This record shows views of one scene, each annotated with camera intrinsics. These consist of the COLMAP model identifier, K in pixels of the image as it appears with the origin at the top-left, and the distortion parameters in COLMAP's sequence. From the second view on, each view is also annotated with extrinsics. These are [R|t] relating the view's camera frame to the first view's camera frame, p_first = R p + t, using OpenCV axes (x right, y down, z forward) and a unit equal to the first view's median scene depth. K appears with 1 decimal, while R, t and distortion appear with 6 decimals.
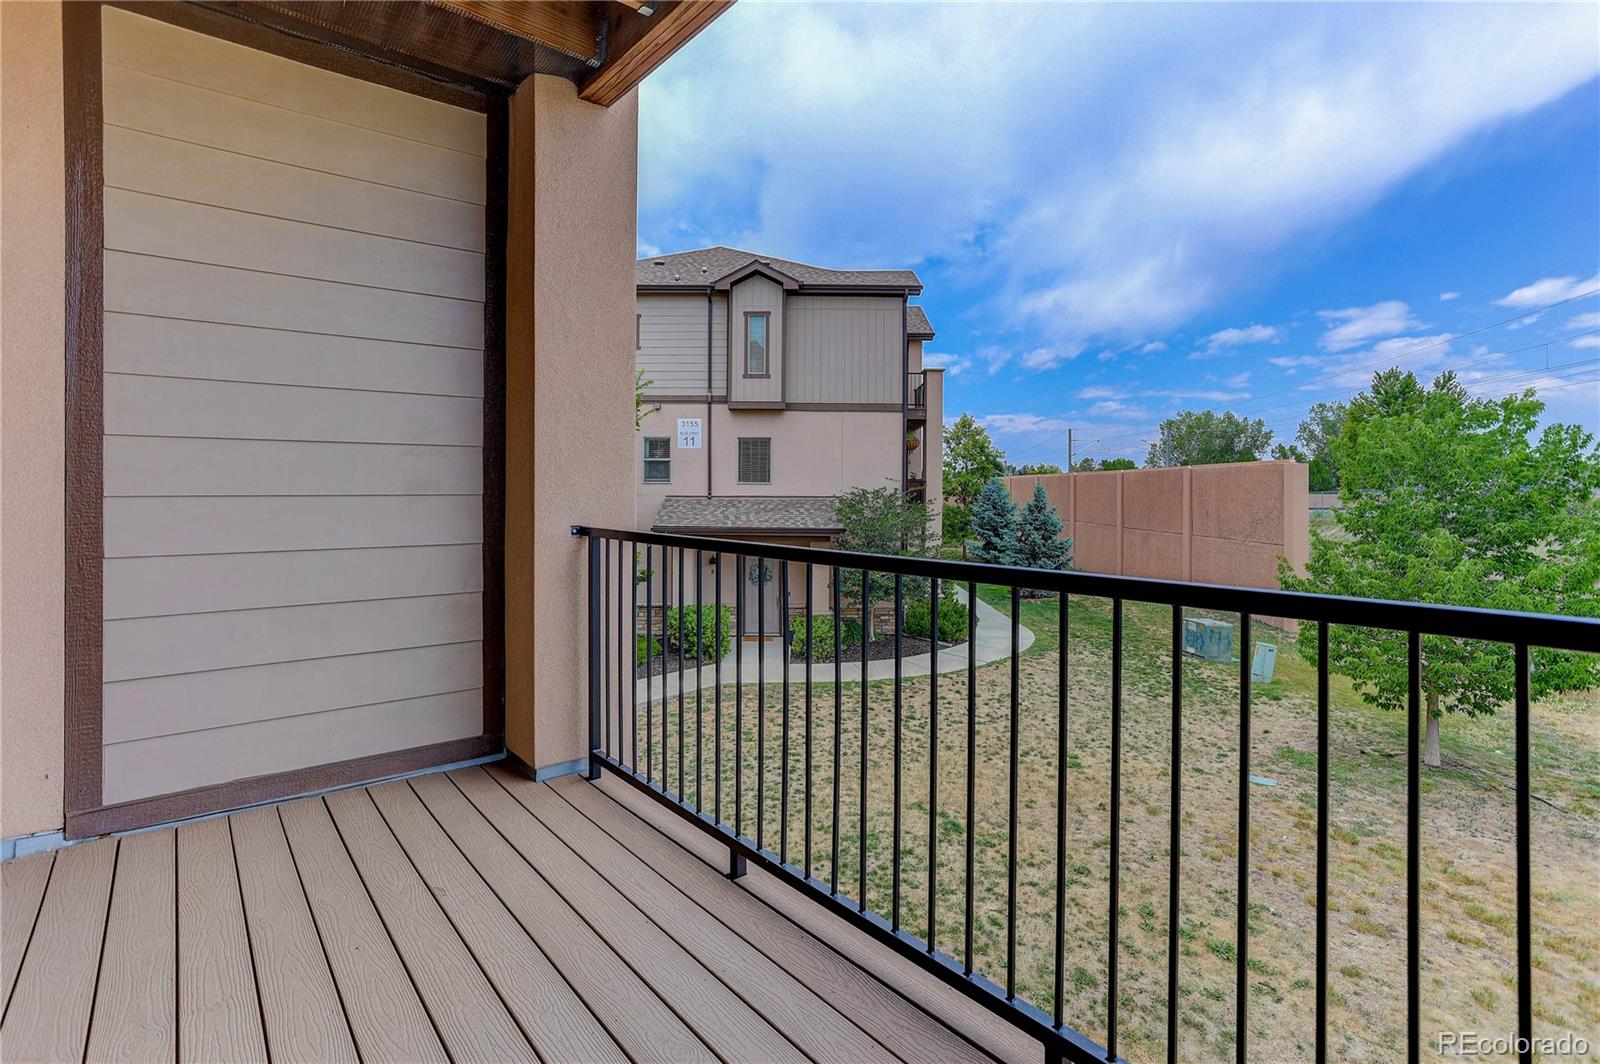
lens RADIAL K [[801.1, 0, 818.4], [0, 801.1, 504.7], [0, 0, 1]] dist [-0.021875, 0.000217]
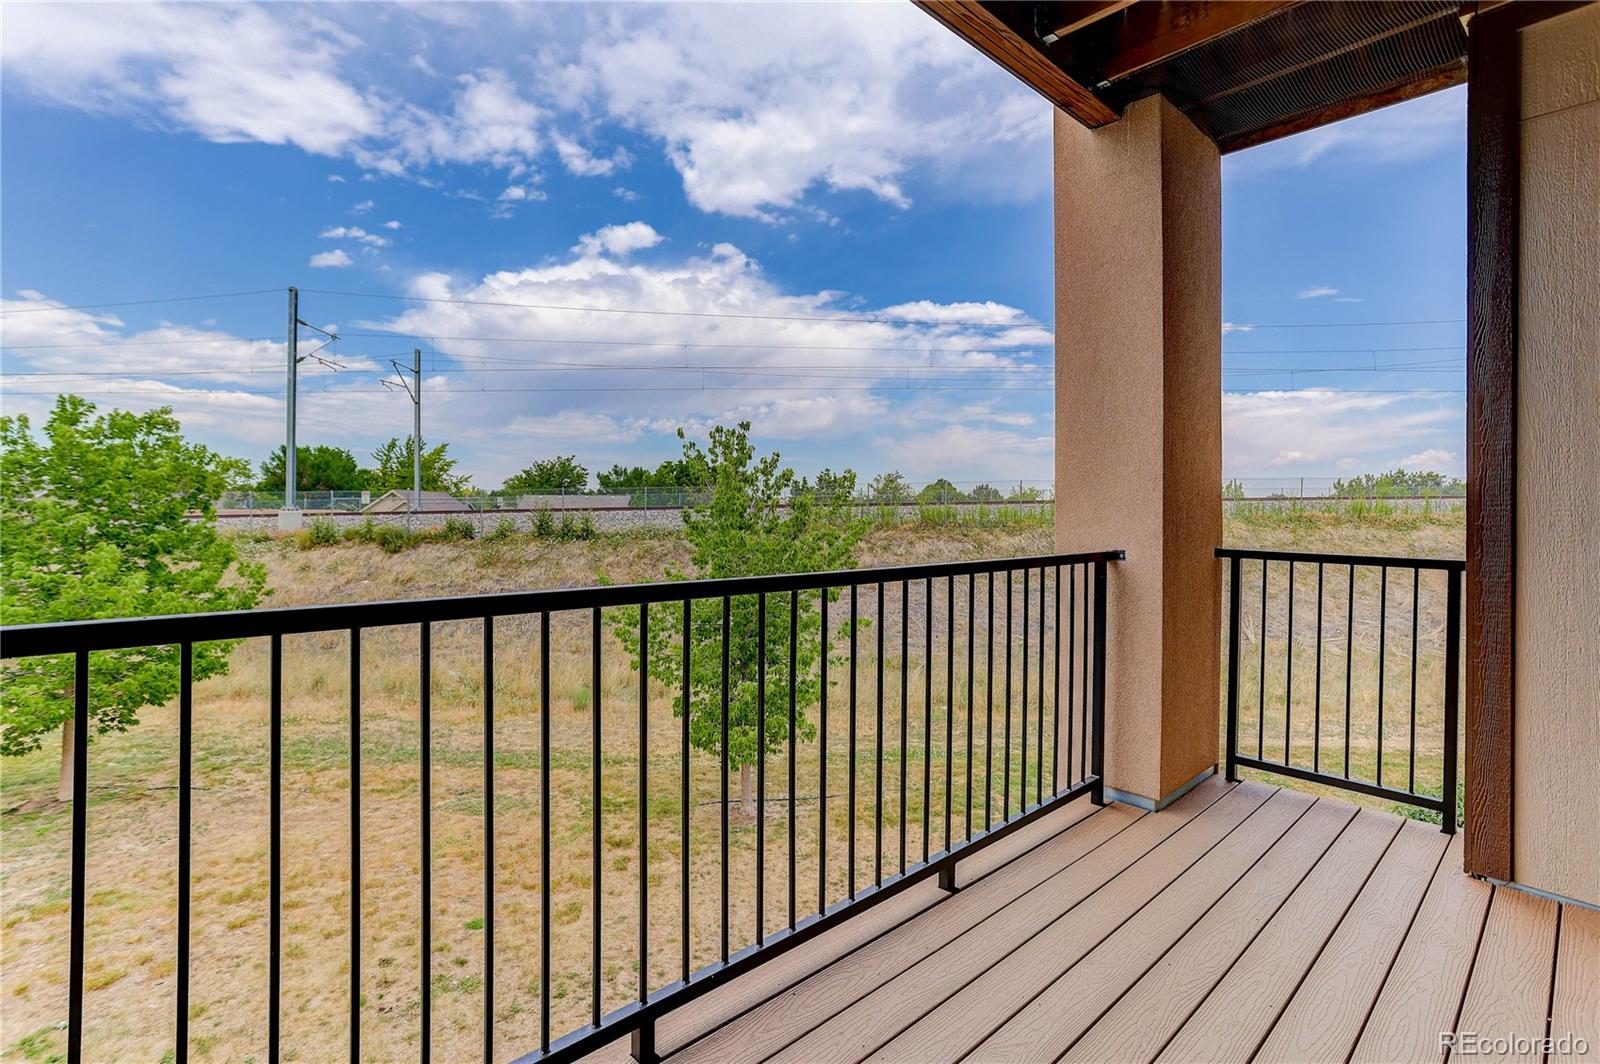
lens RADIAL K [[790.0, 0, 805.8], [0, 790.0, 519.9], [0, 0, 1]] dist [-0.003675, -0.000012]
pose [[-0.108019, -0.019124, 0.993965, -1.044933], [0.000109, 0.999815, 0.019248, -0.028146], [-0.994149, 0.002188, -0.107997, 1.246971]]
